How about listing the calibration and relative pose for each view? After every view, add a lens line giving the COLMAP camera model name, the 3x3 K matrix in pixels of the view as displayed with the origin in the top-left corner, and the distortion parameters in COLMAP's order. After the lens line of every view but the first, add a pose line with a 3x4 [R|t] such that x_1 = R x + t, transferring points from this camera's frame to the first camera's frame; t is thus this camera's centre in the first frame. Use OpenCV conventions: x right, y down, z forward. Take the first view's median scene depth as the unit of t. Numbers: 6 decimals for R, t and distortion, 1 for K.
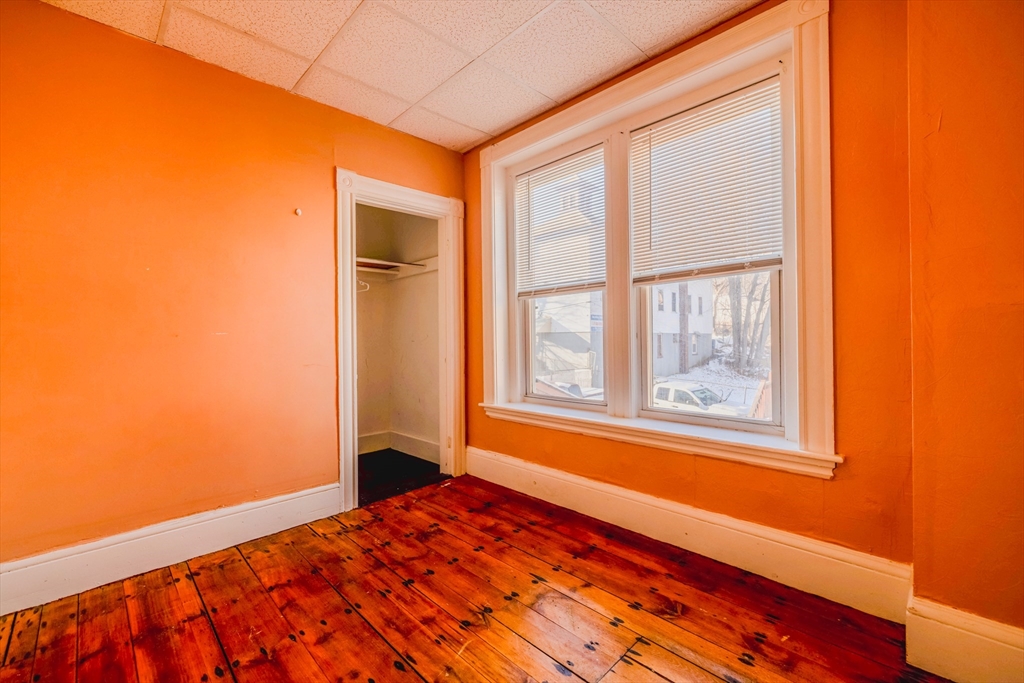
lens RADIAL K [[432.5, 0, 511.9], [0, 432.5, 339.3], [0, 0, 1]] dist [-0.001304, -0.000311]
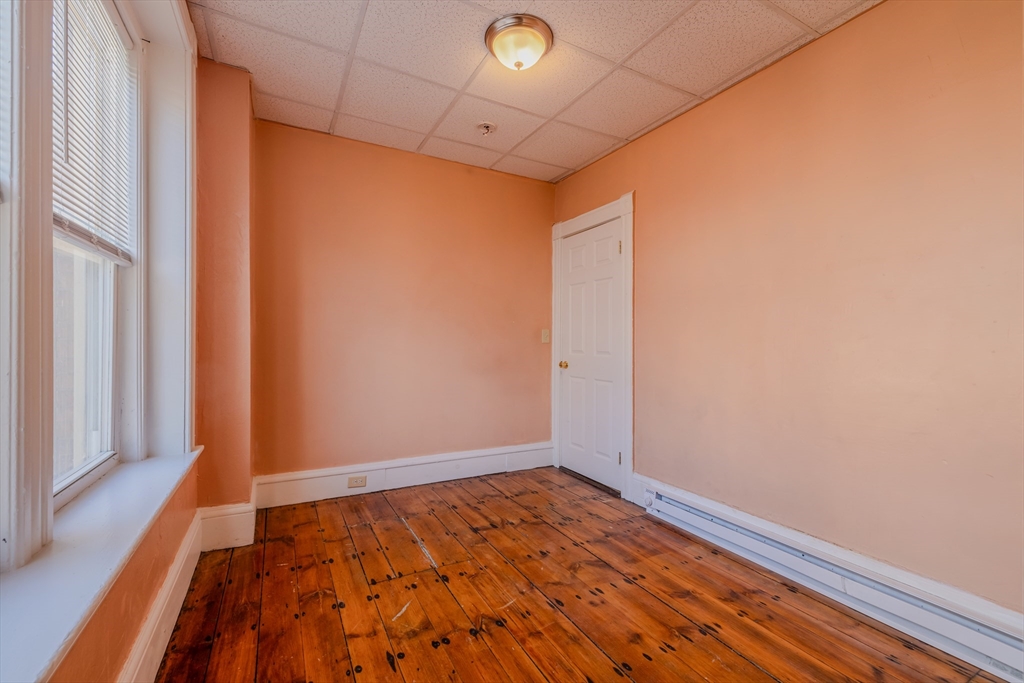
lens RADIAL K [[432.5, 0, 512.2], [0, 432.5, 340.2], [0, 0, 1]] dist [-0.001304, -0.000311]
pose [[-0.961463, 0.006802, 0.274848, -0.413417], [0.006462, 0.999977, -0.002142, -0.012307], [-0.274857, -0.000284, -0.961485, 1.941849]]
